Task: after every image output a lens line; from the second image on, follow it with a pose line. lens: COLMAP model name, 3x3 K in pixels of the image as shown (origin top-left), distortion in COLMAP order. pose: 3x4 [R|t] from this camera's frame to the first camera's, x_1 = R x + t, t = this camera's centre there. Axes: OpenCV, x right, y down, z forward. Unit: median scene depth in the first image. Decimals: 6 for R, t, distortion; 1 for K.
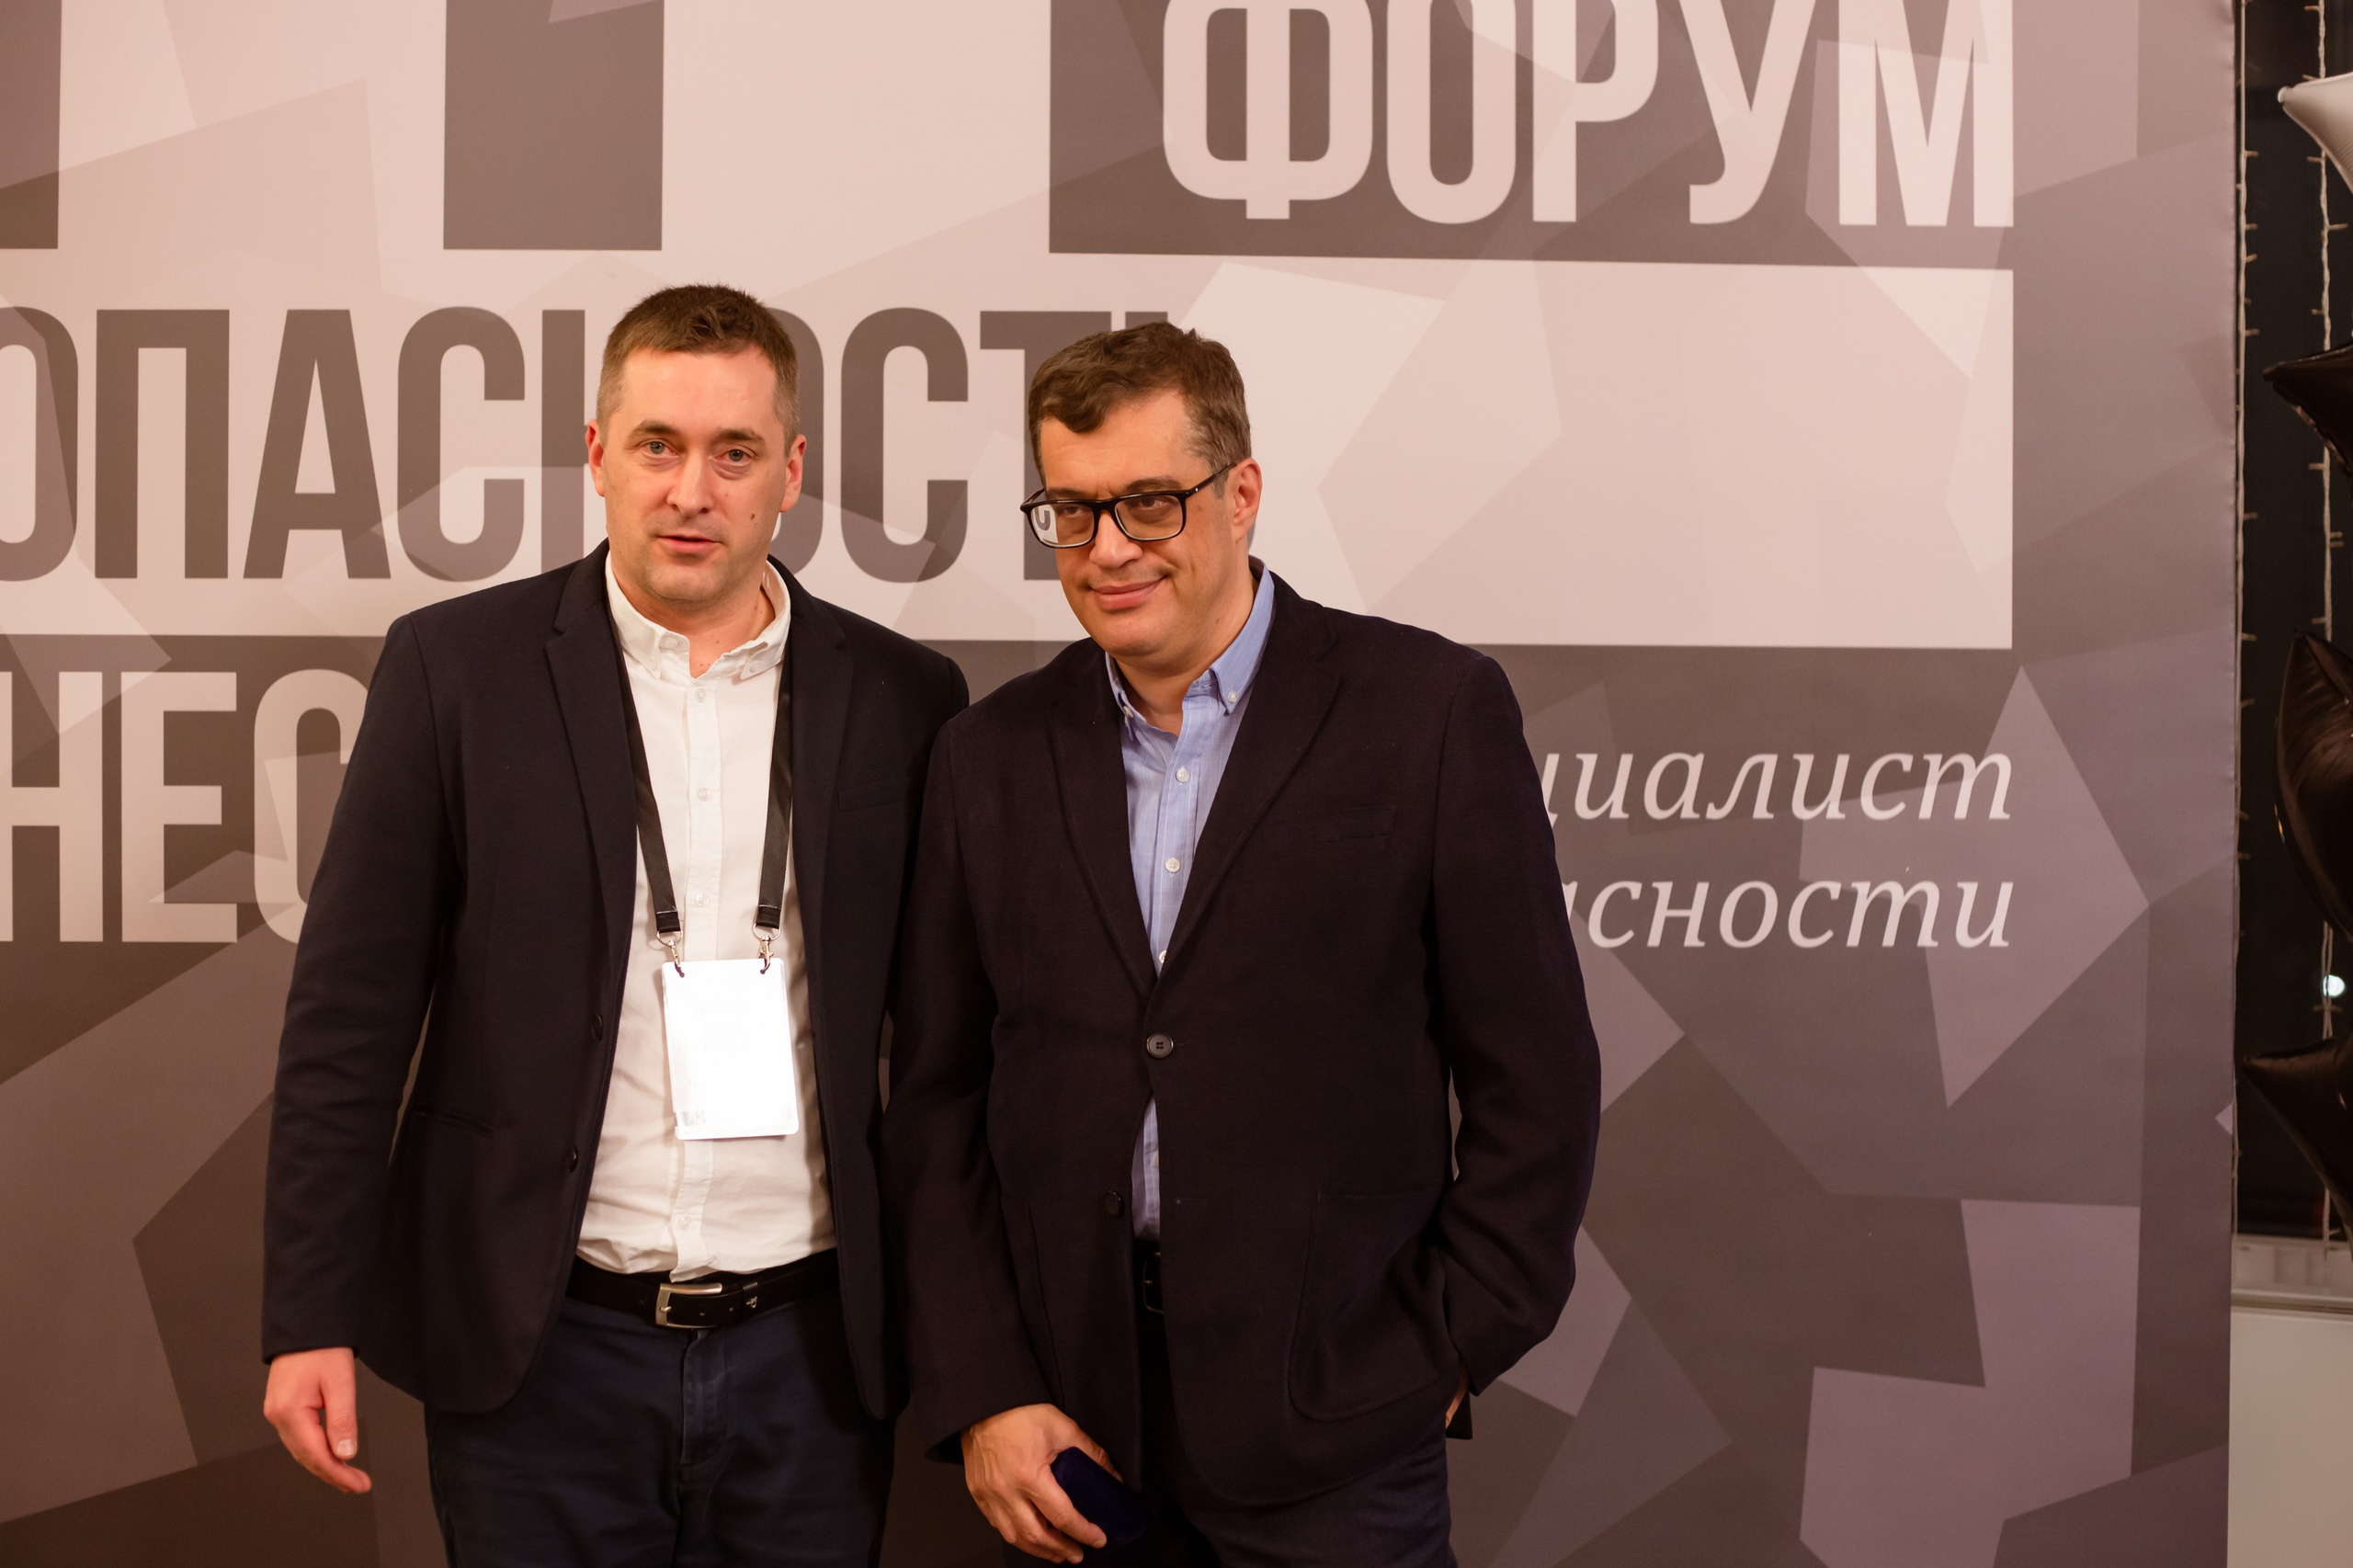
lens RADIAL K [[3197.3, 0, 1194.9], [0, 3197.3, 739.4], [0, 0, 1]] dist [-0.110681, 0.000000]
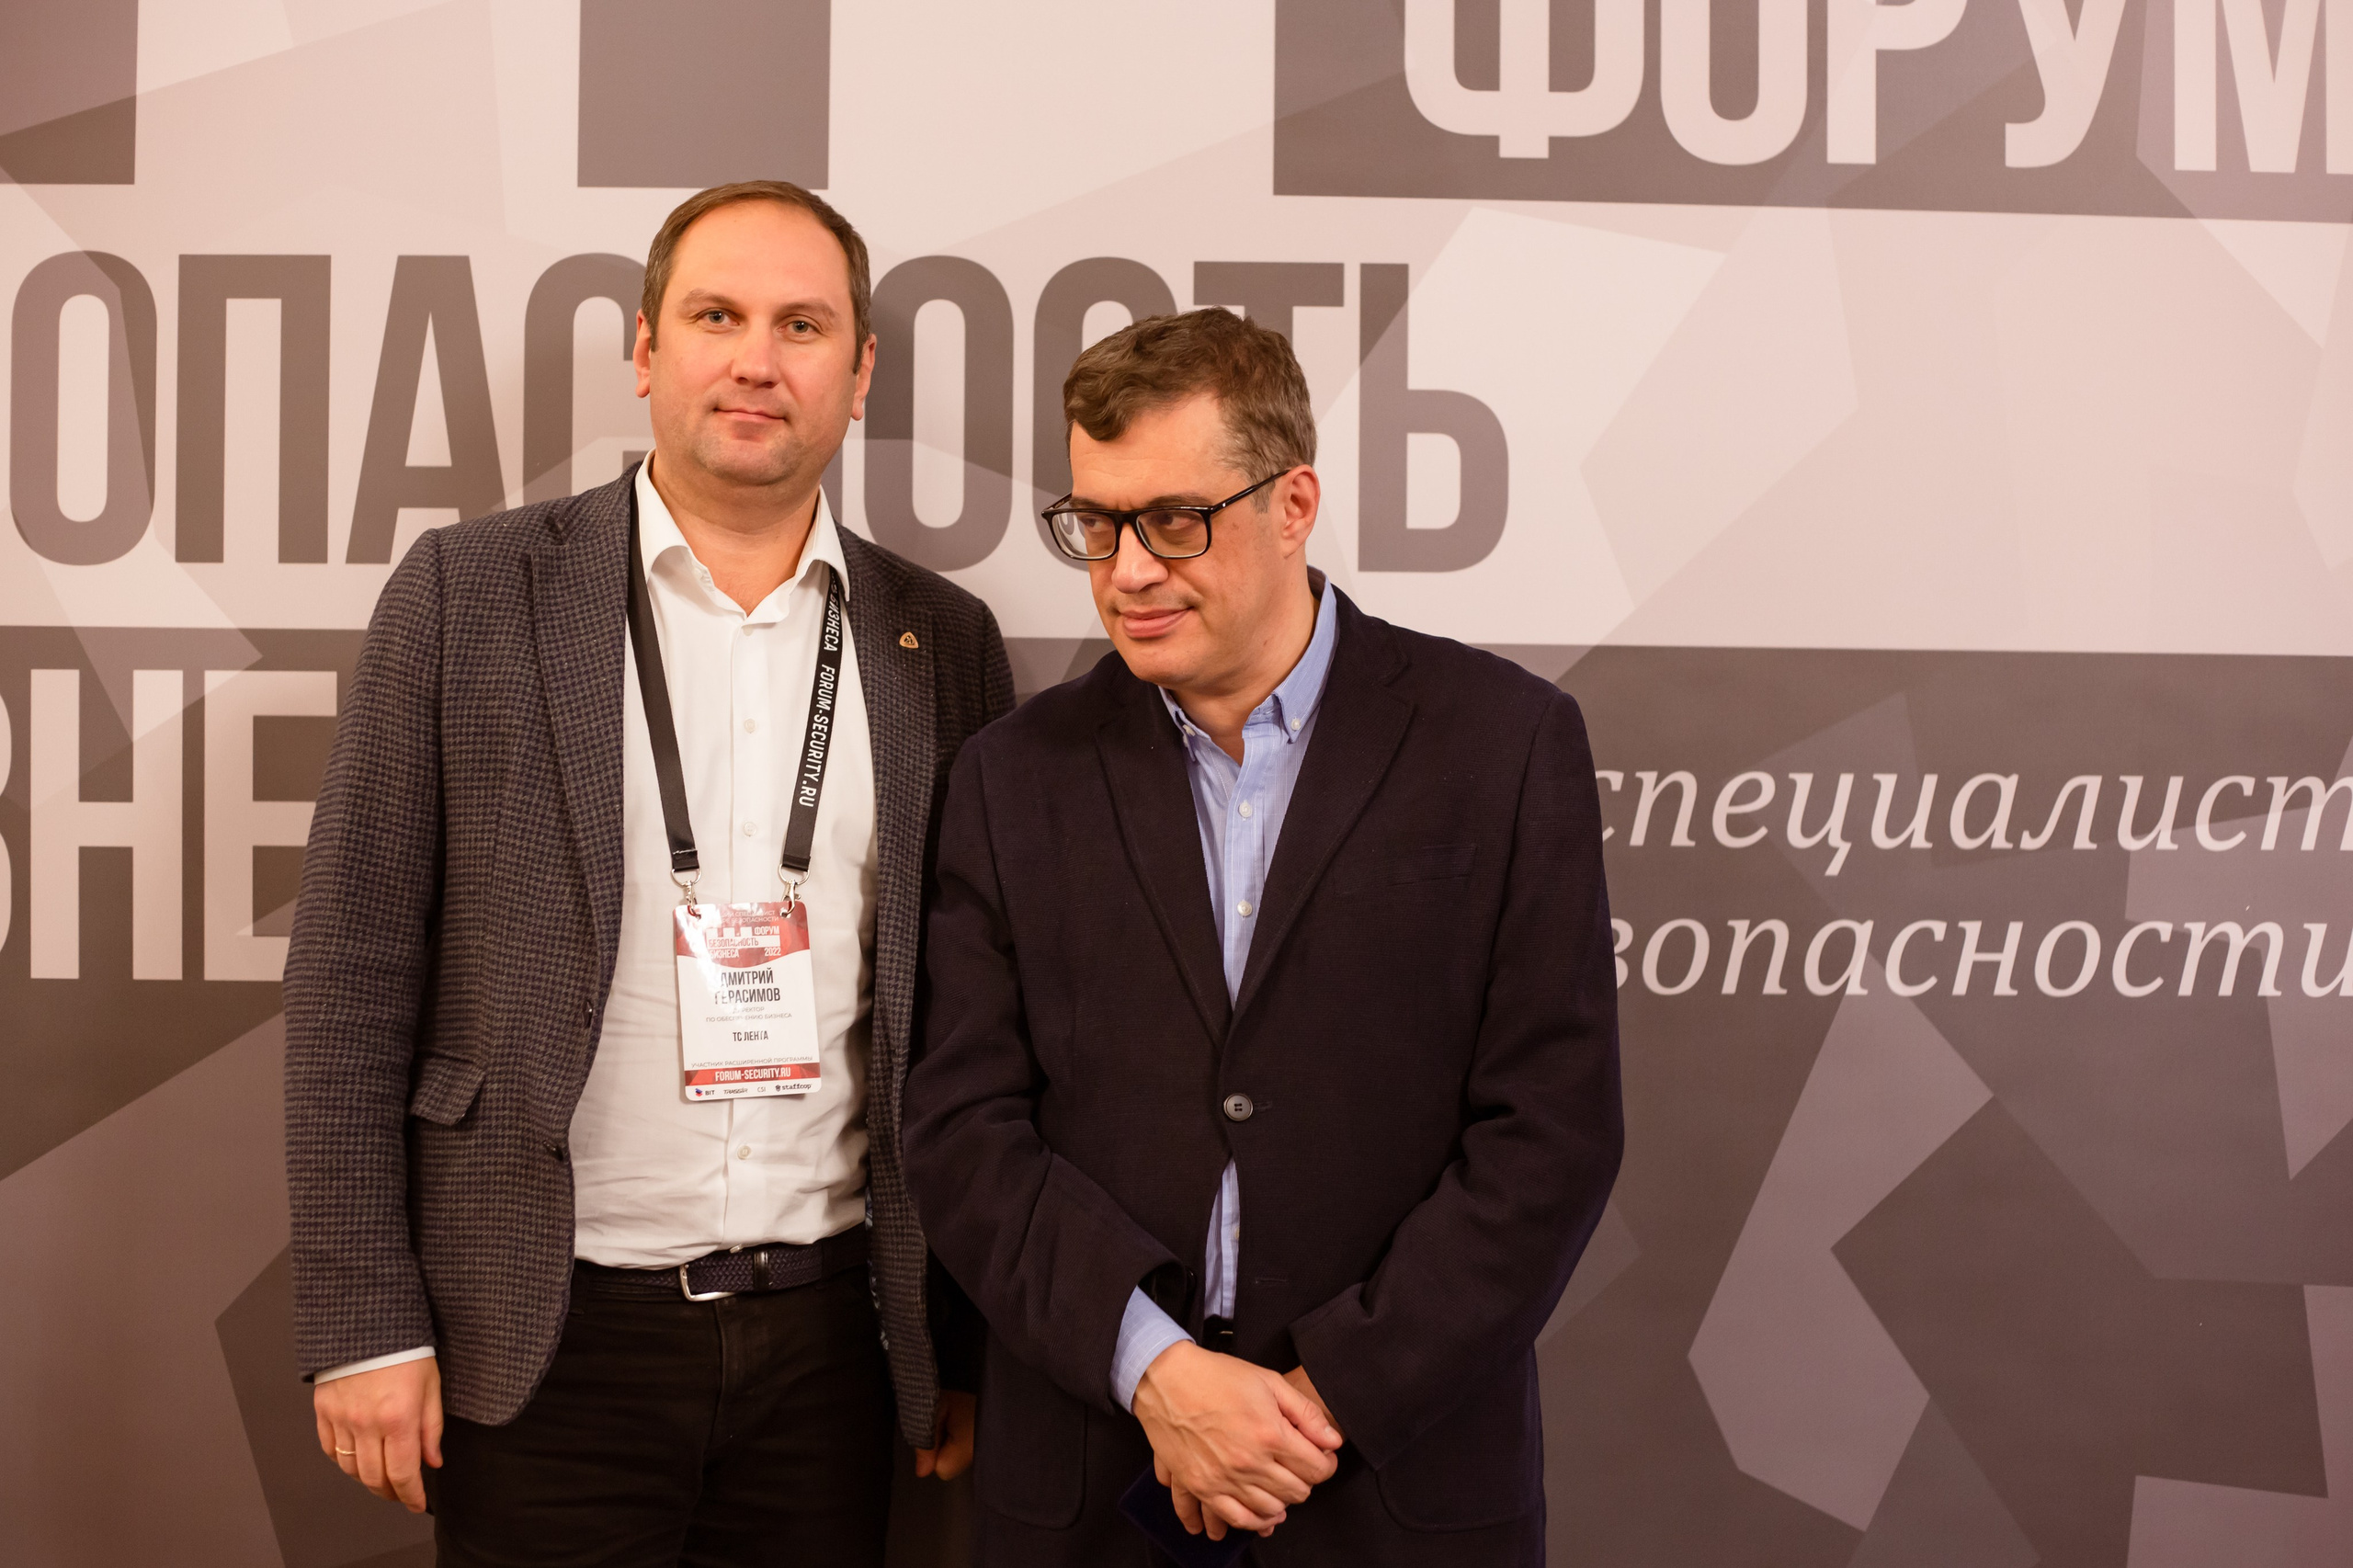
lens RADIAL K [[3197.3, 0, 1186.4], [0, 3197.3, 766.0], [0, 0, 1]] dist [-0.110681, 0.000000]
pose [[0.999916, 0.005694, -0.011659, -0.058038], [-0.005641, 0.999974, 0.004539, -0.000498], [0.011684, -0.004473, 0.999922, 0.128432]]
